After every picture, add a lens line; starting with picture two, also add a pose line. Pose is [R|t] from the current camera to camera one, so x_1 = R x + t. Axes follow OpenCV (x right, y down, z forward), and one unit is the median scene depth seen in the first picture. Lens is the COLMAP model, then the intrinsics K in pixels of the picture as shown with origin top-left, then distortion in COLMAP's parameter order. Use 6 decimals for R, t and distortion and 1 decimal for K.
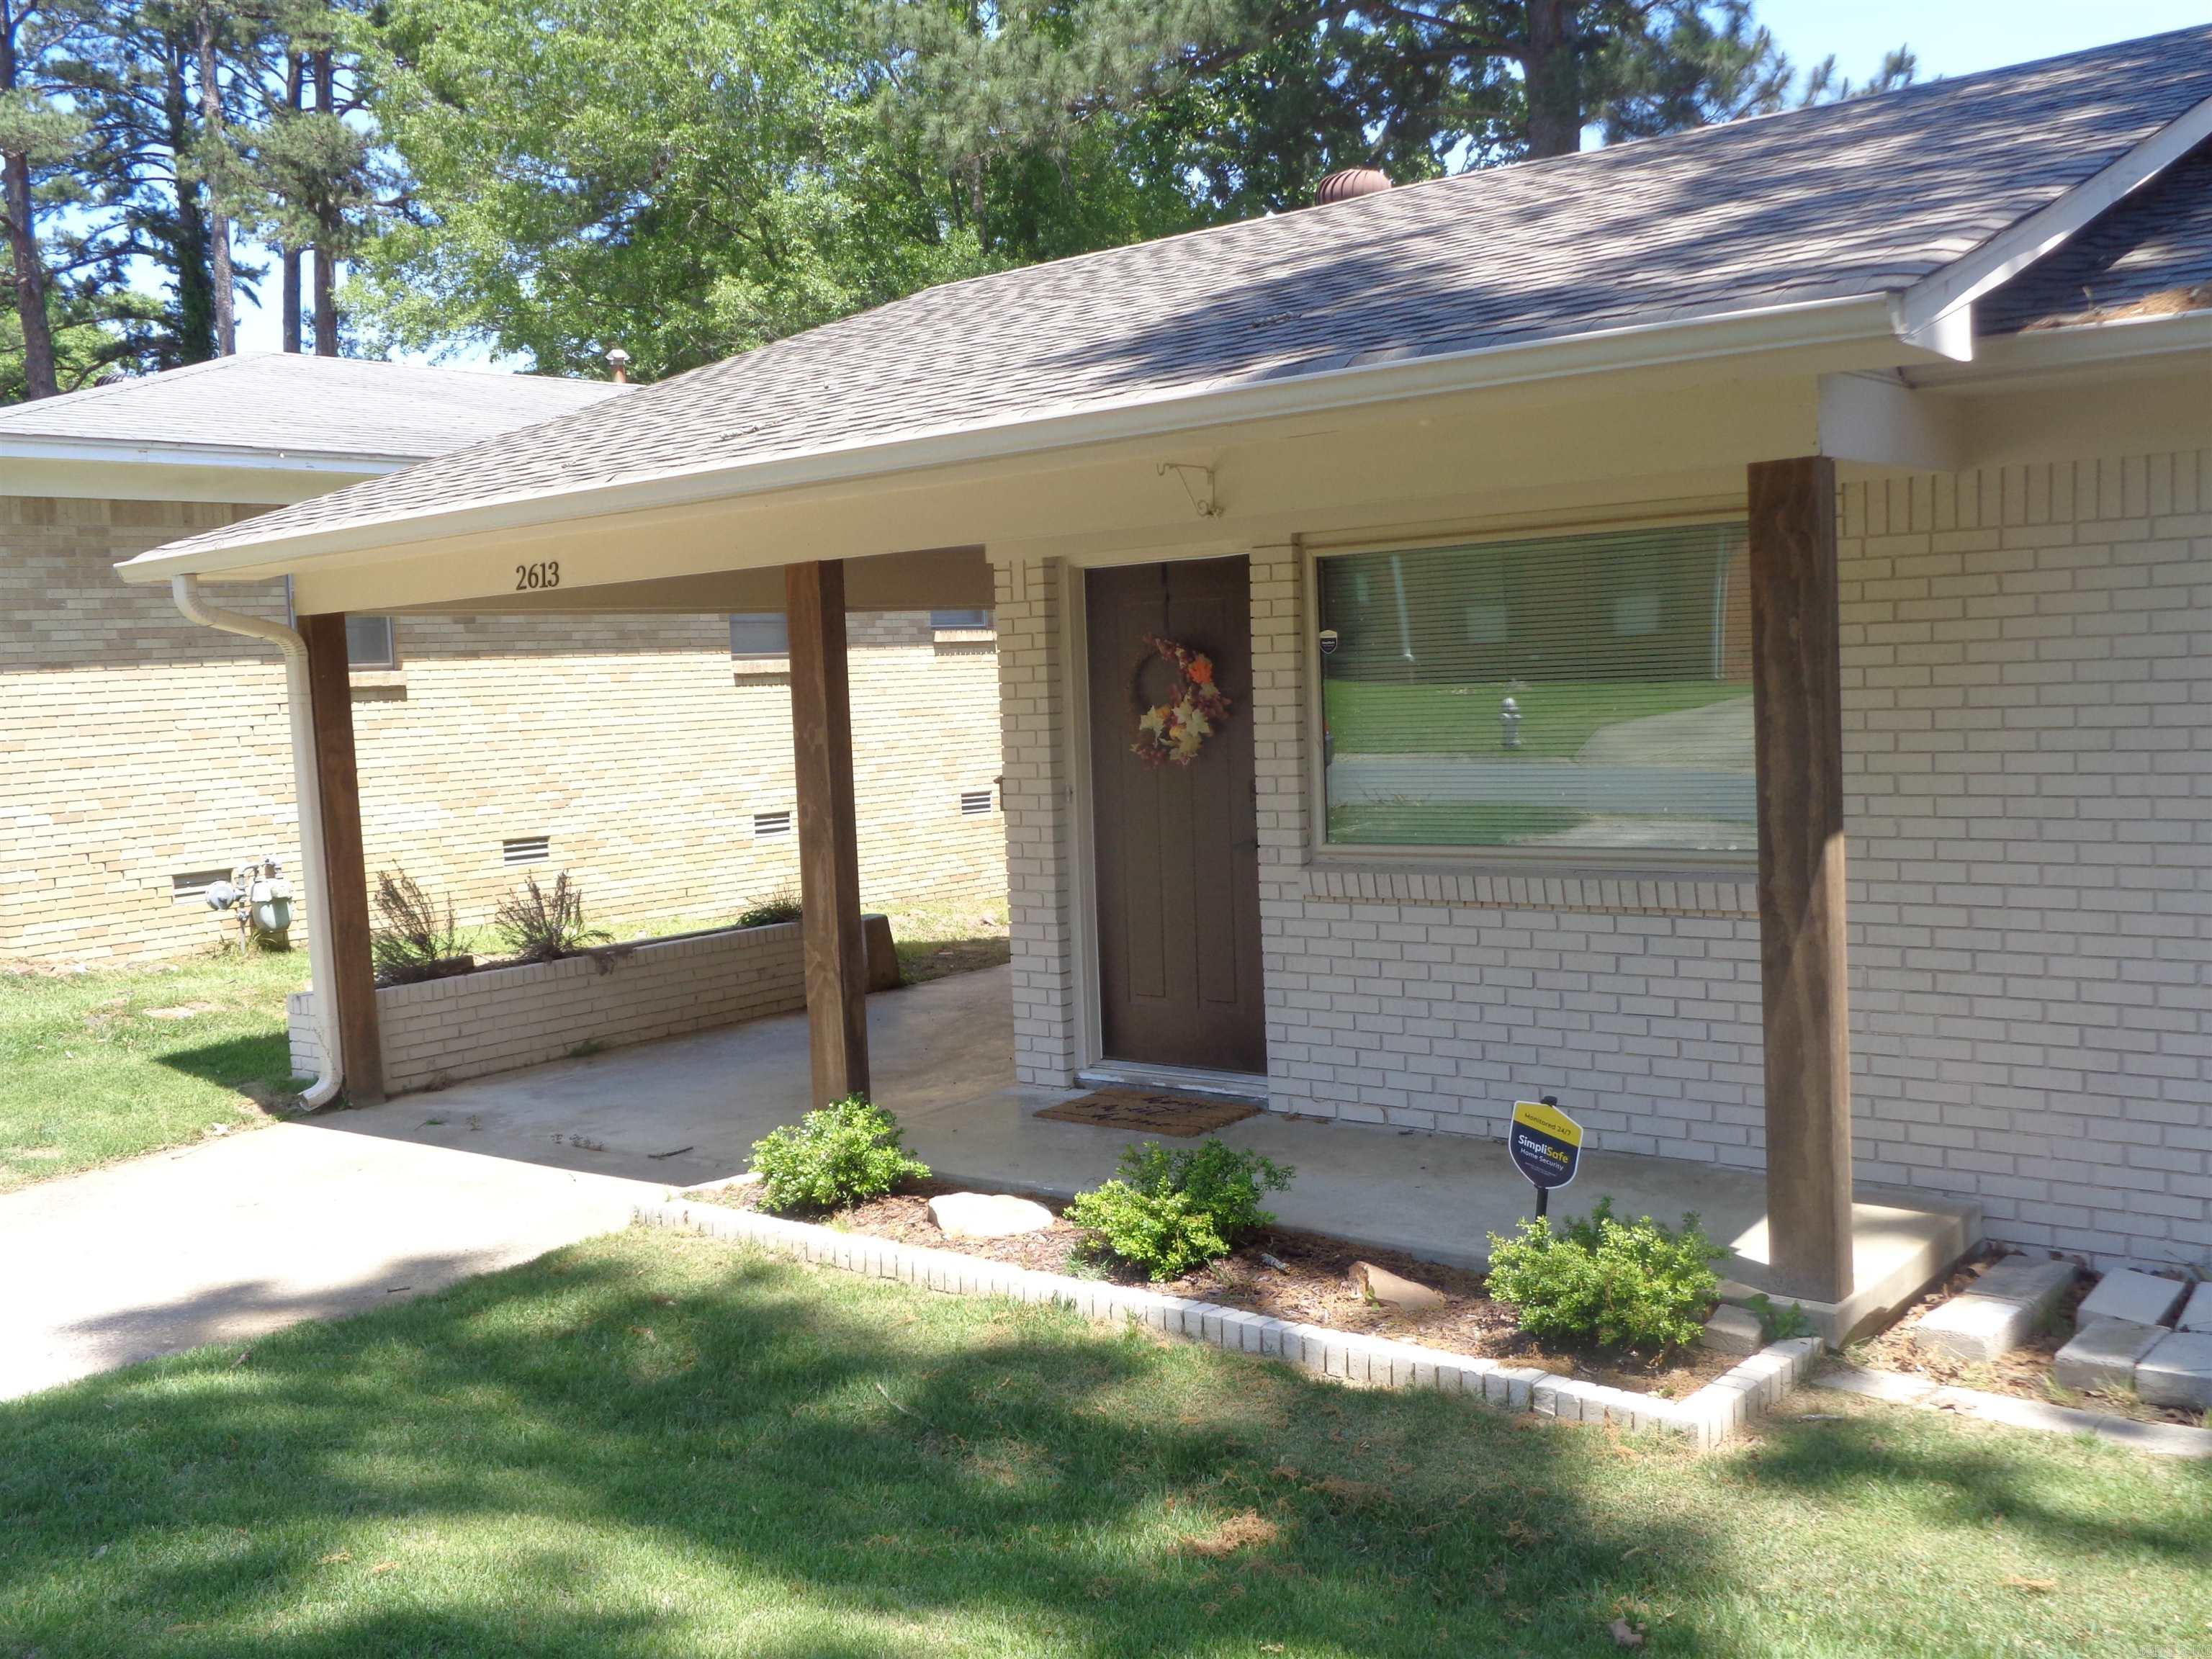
lens RADIAL K [[2109.8, 0, 1109.8], [0, 2109.8, 812.0], [0, 0, 1]] dist [-0.033762, 0.053783]
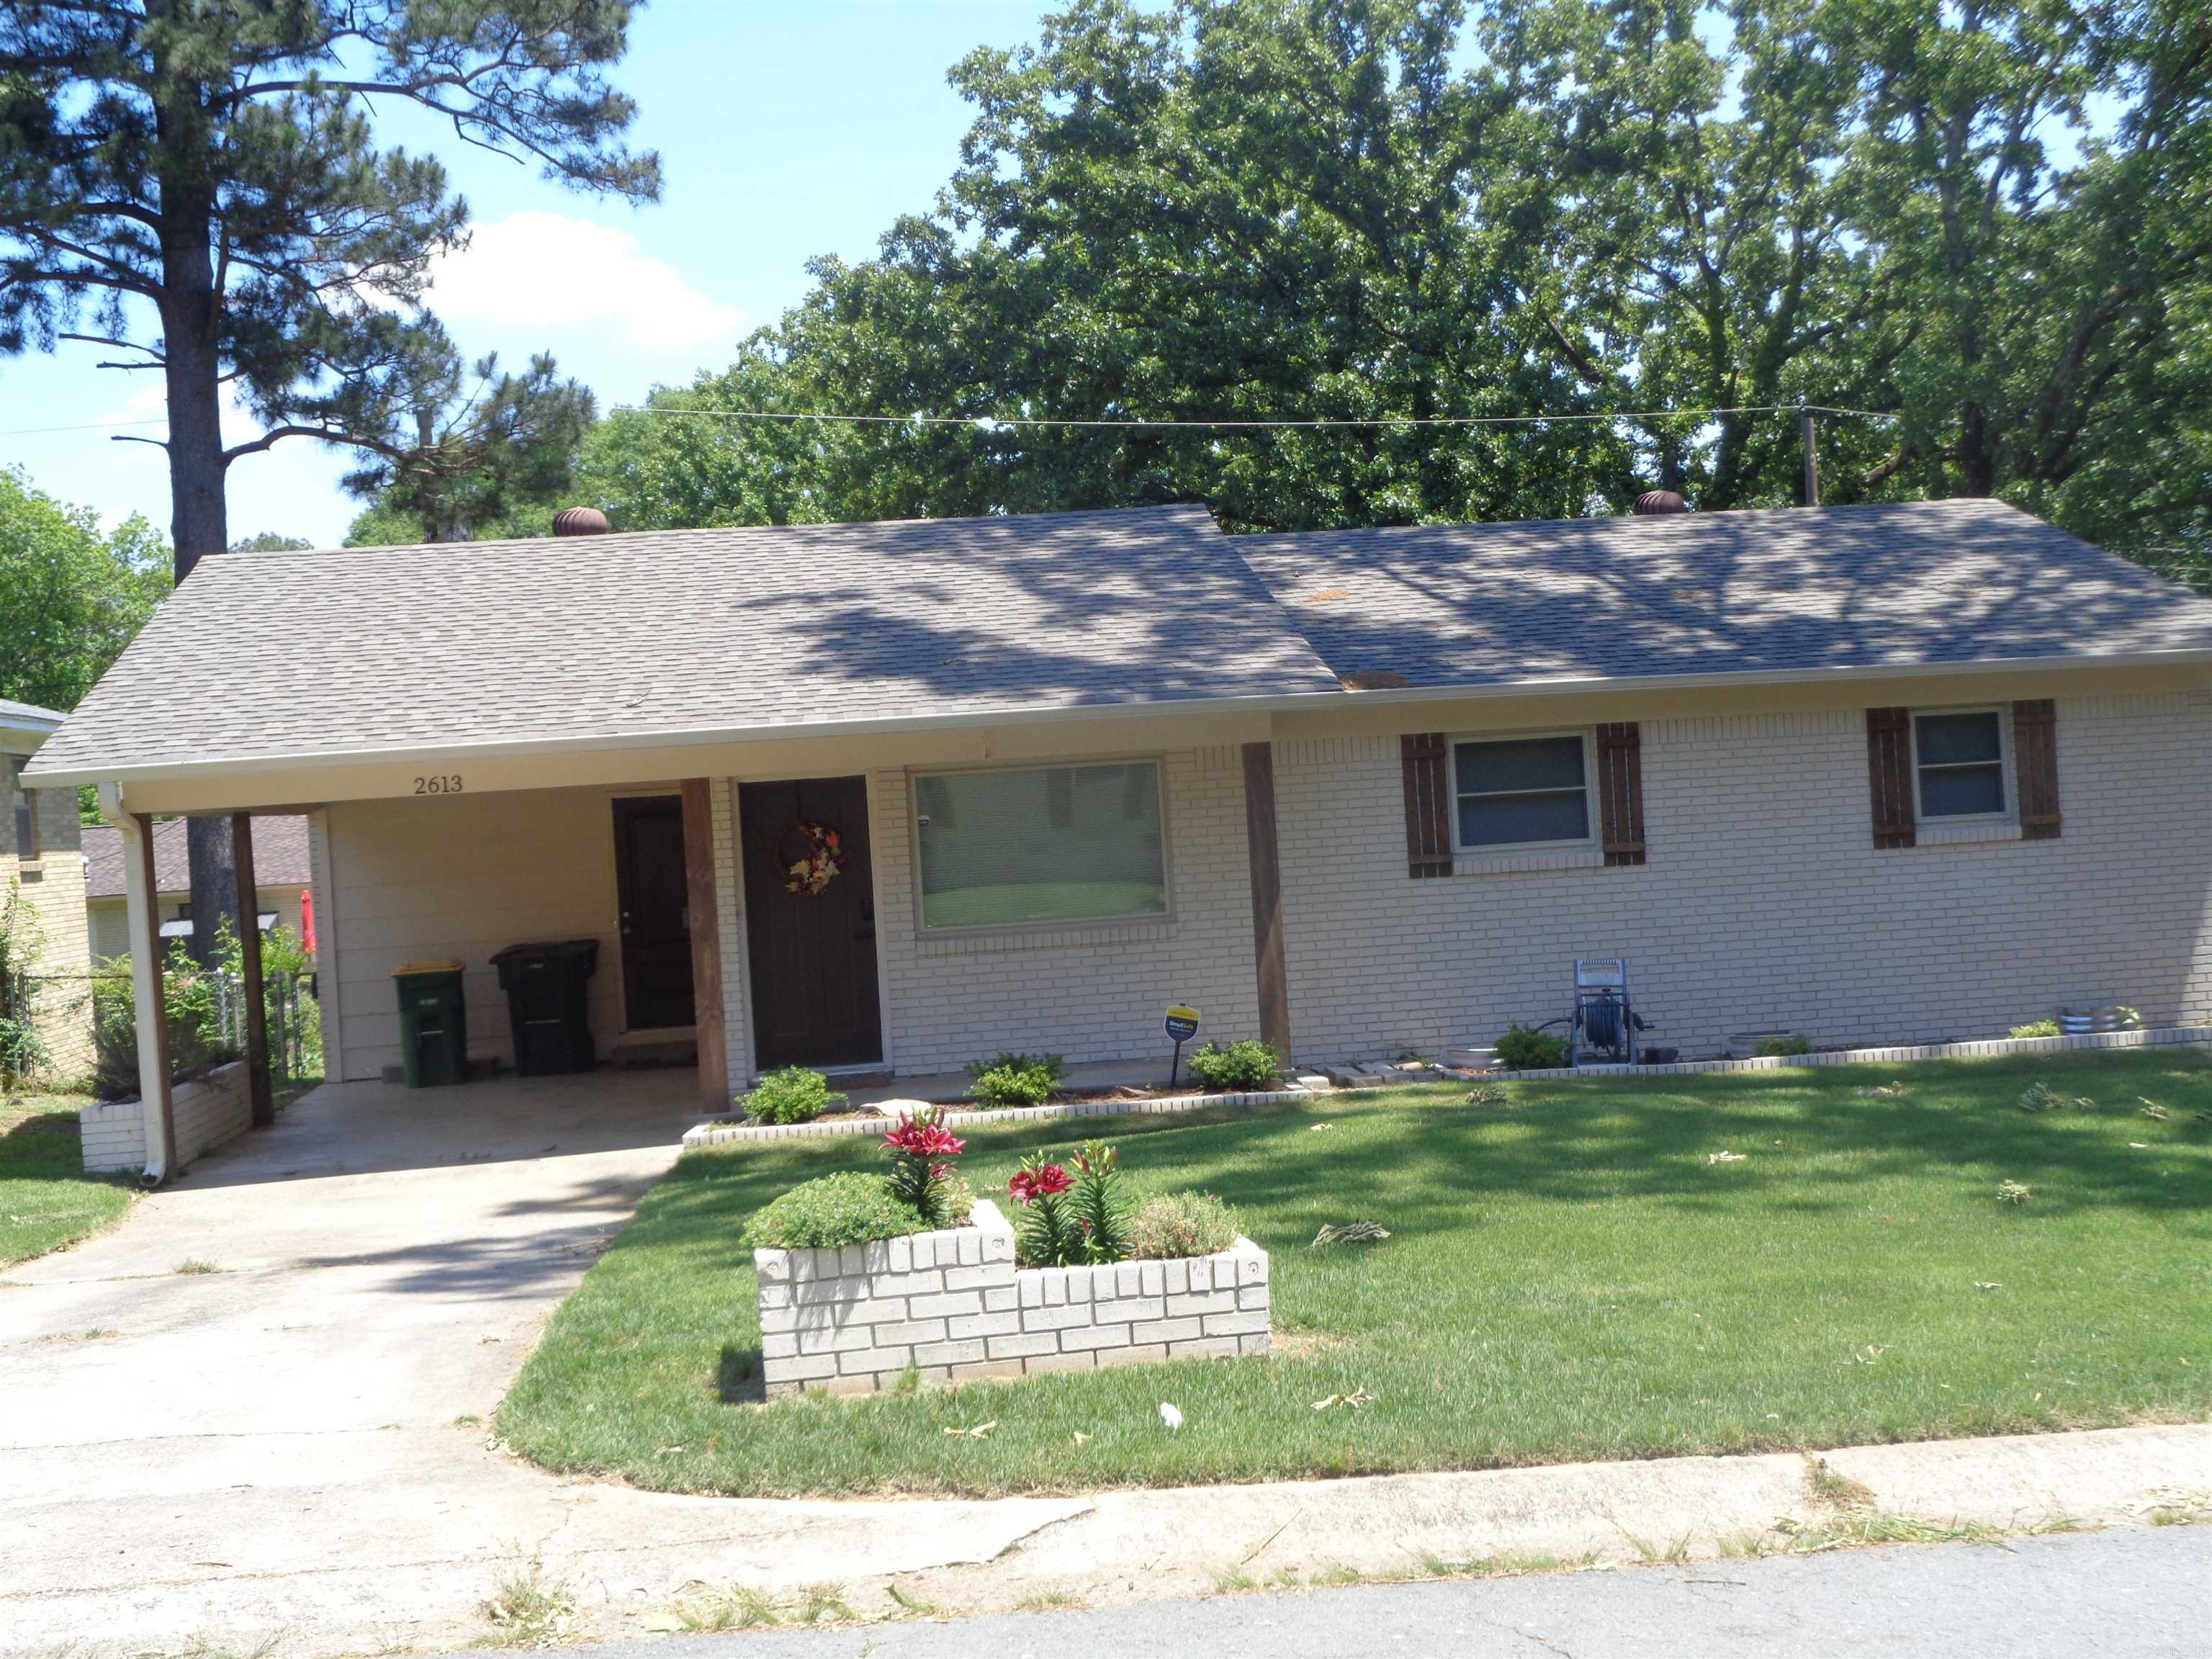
lens RADIAL K [[2696.8, 0, 1118.8], [0, 2696.8, 827.1], [0, 0, 1]] dist [-0.012298, -0.009419]
pose [[0.691503, -0.005839, 0.722350, -1.086030], [0.077382, 0.994812, -0.066035, 0.070076], [-0.718217, 0.101560, 0.688367, -0.573010]]
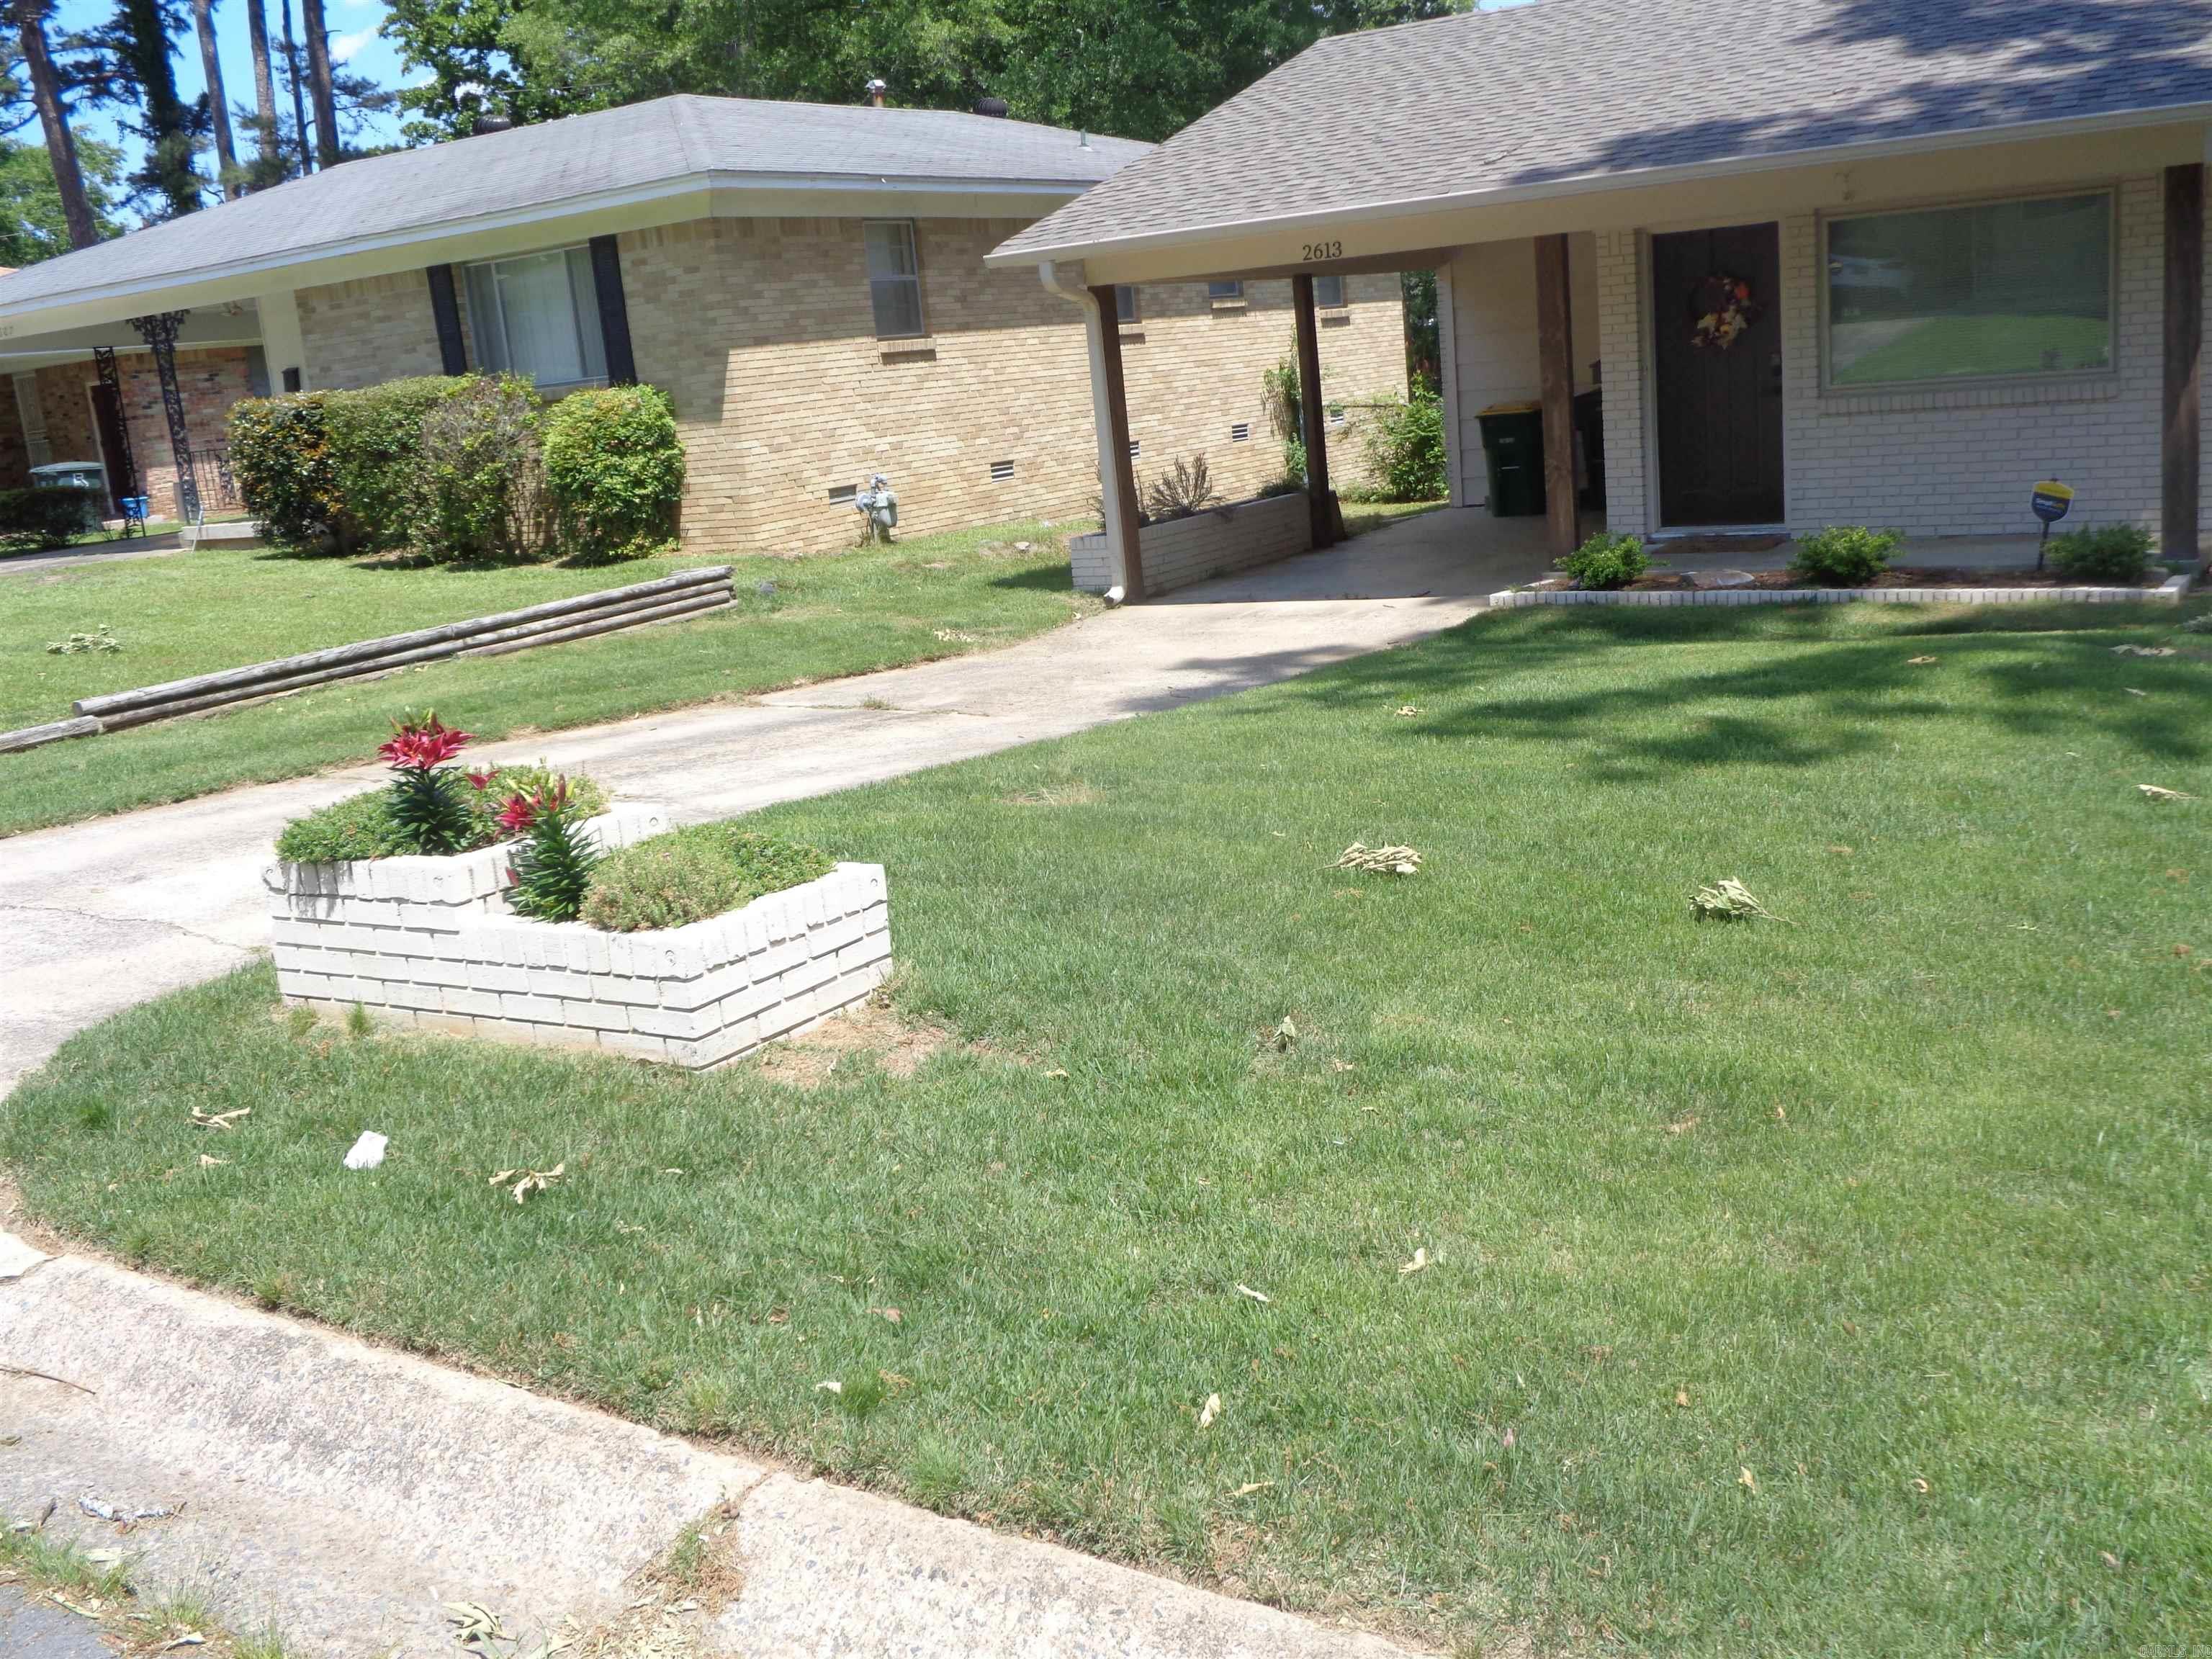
lens RADIAL K [[2109.8, 0, 1109.8], [0, 2109.8, 812.0], [0, 0, 1]] dist [-0.033762, 0.053783]
pose [[0.993034, -0.067021, 0.096911, -0.502981], [0.052378, 0.987831, 0.146446, 0.057432], [-0.105546, -0.140350, 0.984460, -0.537175]]
